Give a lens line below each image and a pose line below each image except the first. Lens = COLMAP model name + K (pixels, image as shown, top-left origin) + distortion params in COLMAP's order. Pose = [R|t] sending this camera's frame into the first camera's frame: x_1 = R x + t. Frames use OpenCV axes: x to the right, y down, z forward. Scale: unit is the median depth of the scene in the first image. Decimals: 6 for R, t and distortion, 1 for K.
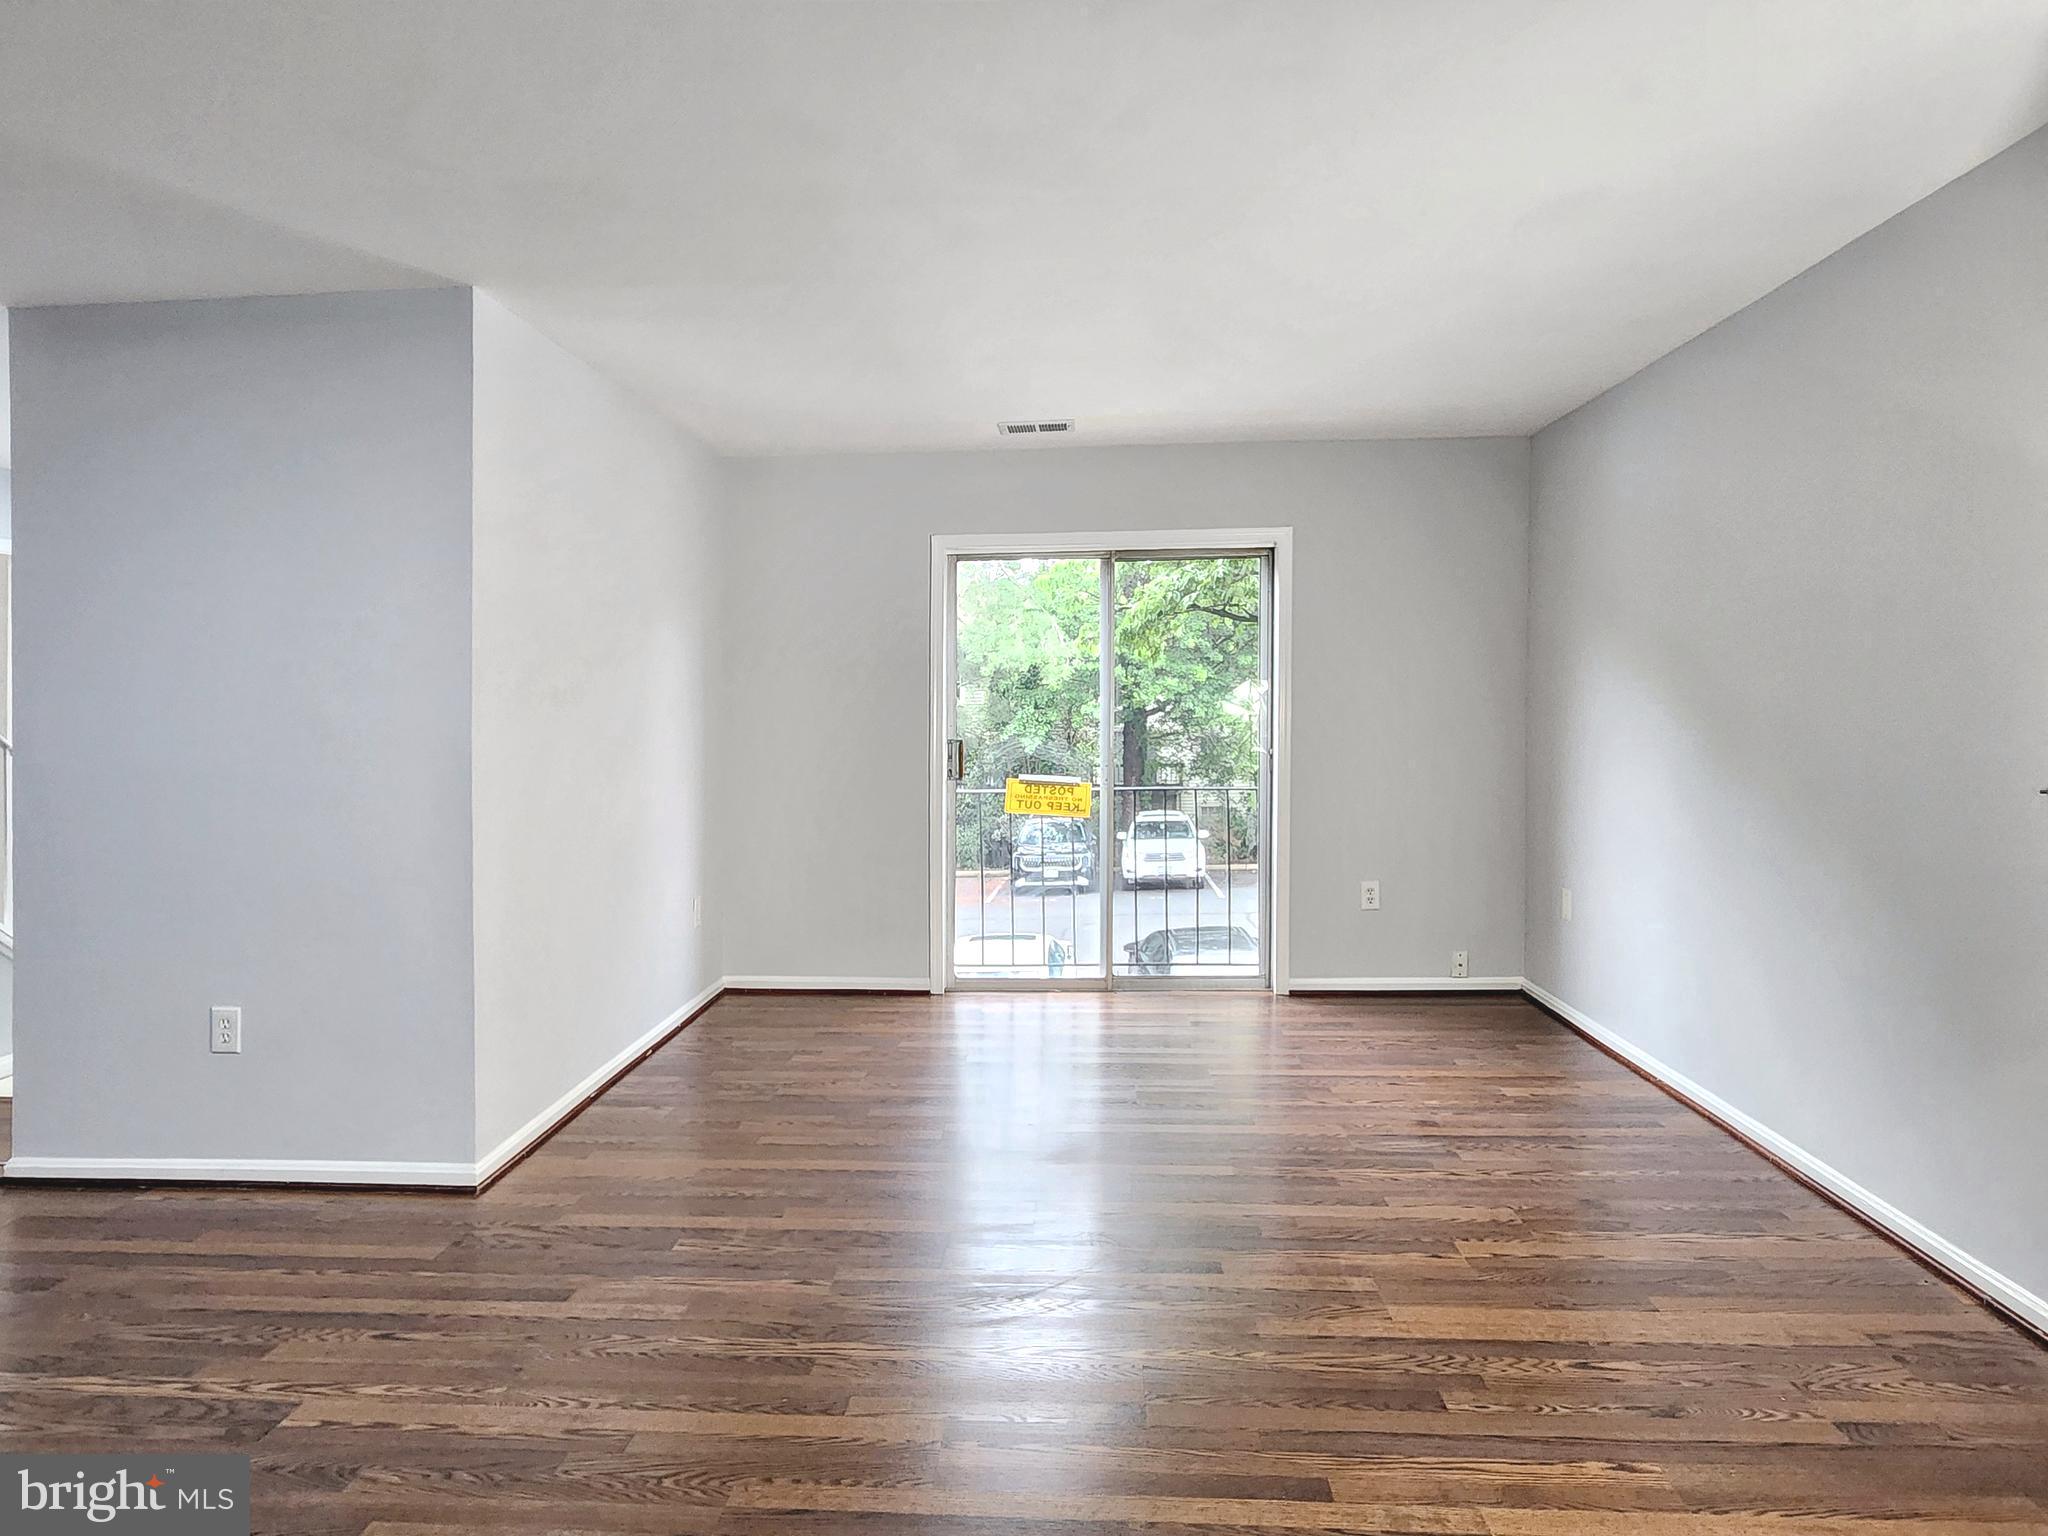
lens RADIAL K [[1202.0, 0, 999.9], [0, 1202.0, 770.2], [0, 0, 1]] dist [-0.000377, 0.000054]
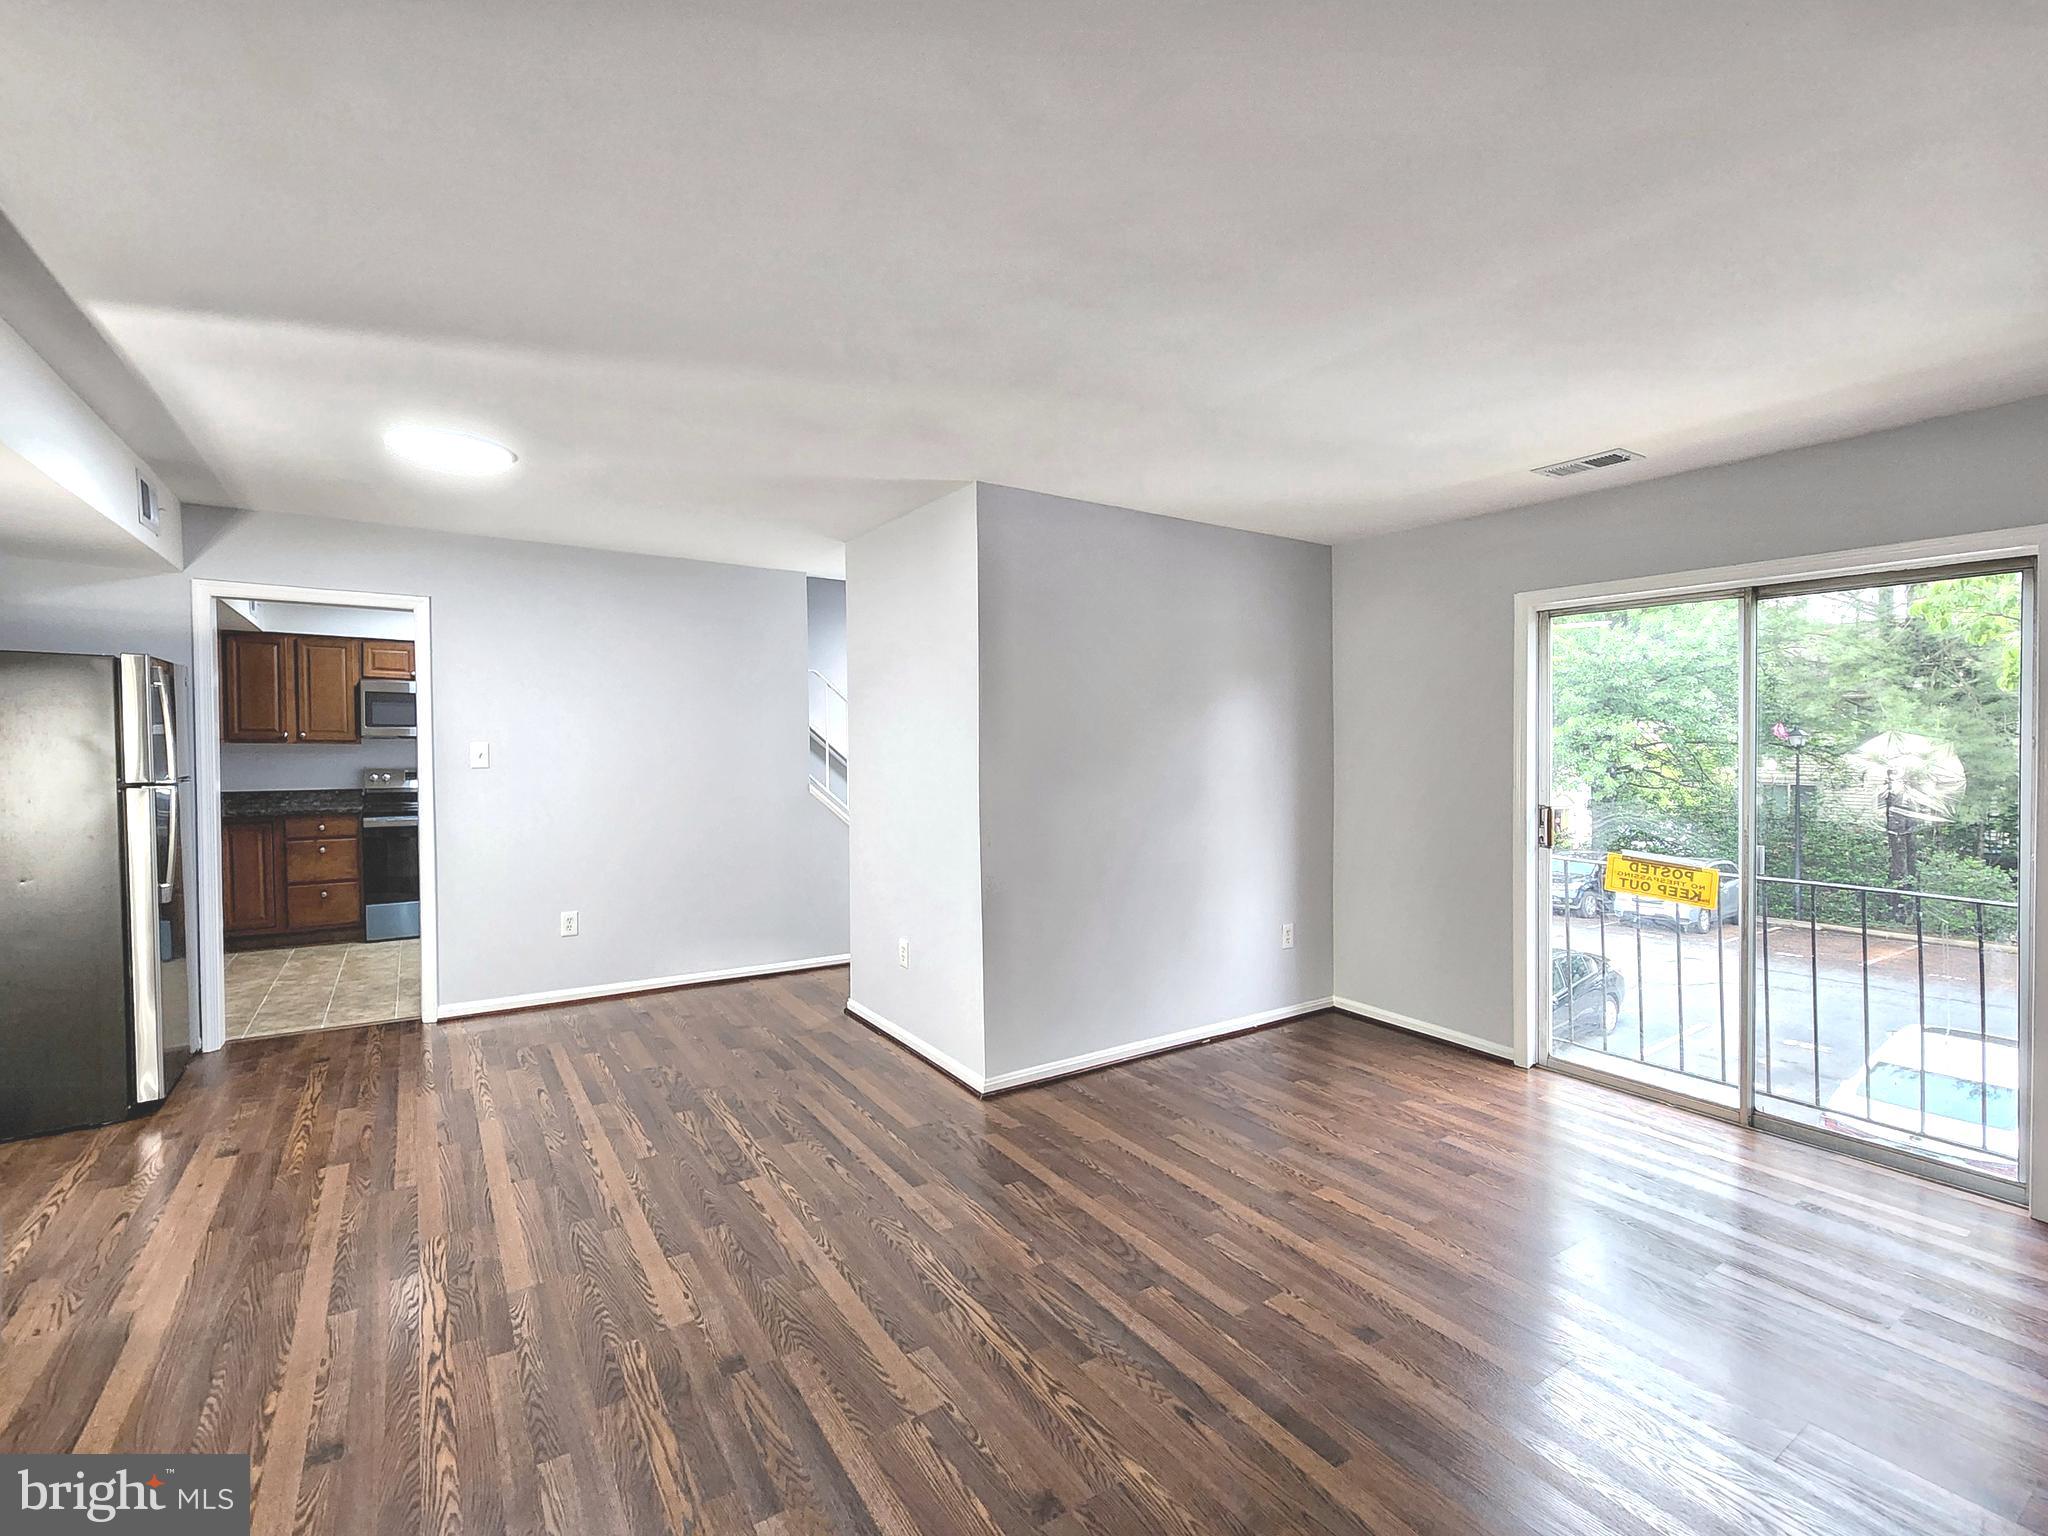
lens RADIAL K [[940.6, 0, 1022.1], [0, 940.6, 775.4], [0, 0, 1]] dist [0.003221, 0.000653]
pose [[0.575484, 0.046157, -0.816509, 0.341520], [-0.049767, 0.998532, 0.021370, -0.046079], [0.816297, 0.028338, 0.576937, 0.243283]]
